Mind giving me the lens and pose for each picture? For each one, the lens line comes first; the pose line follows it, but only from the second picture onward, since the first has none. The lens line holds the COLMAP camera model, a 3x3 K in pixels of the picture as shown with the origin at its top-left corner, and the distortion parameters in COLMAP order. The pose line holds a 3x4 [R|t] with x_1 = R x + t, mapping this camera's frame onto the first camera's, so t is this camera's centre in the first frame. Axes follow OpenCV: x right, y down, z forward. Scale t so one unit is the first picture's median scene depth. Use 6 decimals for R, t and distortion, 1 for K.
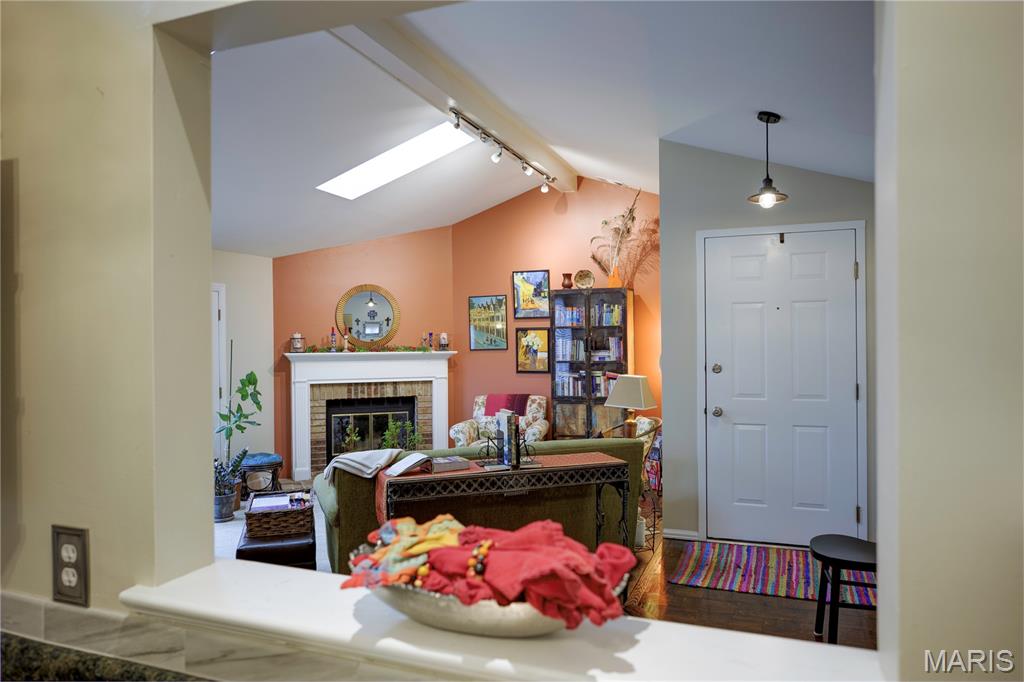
lens RADIAL K [[689.2, 0, 511.2], [0, 689.2, 342.4], [0, 0, 1]] dist [-0.045210, 0.006338]
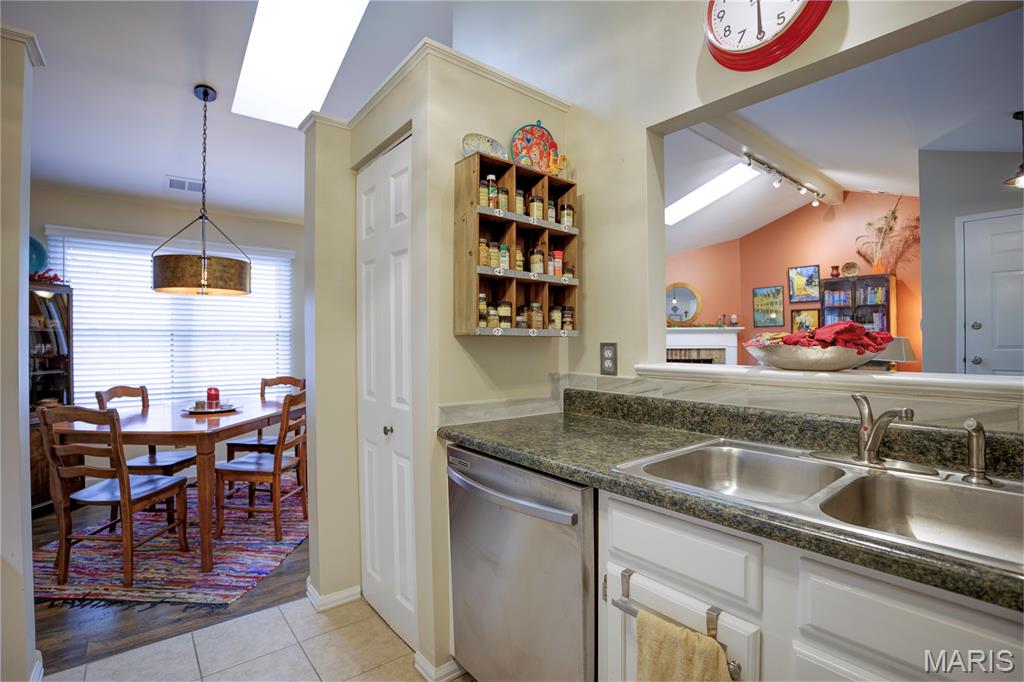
lens RADIAL K [[489.2, 0, 521.2], [0, 489.2, 341.2], [0, 0, 1]] dist [-0.031960, 0.002044]
pose [[0.882860, -0.001239, -0.469635, -0.015767], [0.004150, 0.999978, 0.005163, 0.036706], [0.469618, -0.006507, 0.882846, -0.097650]]
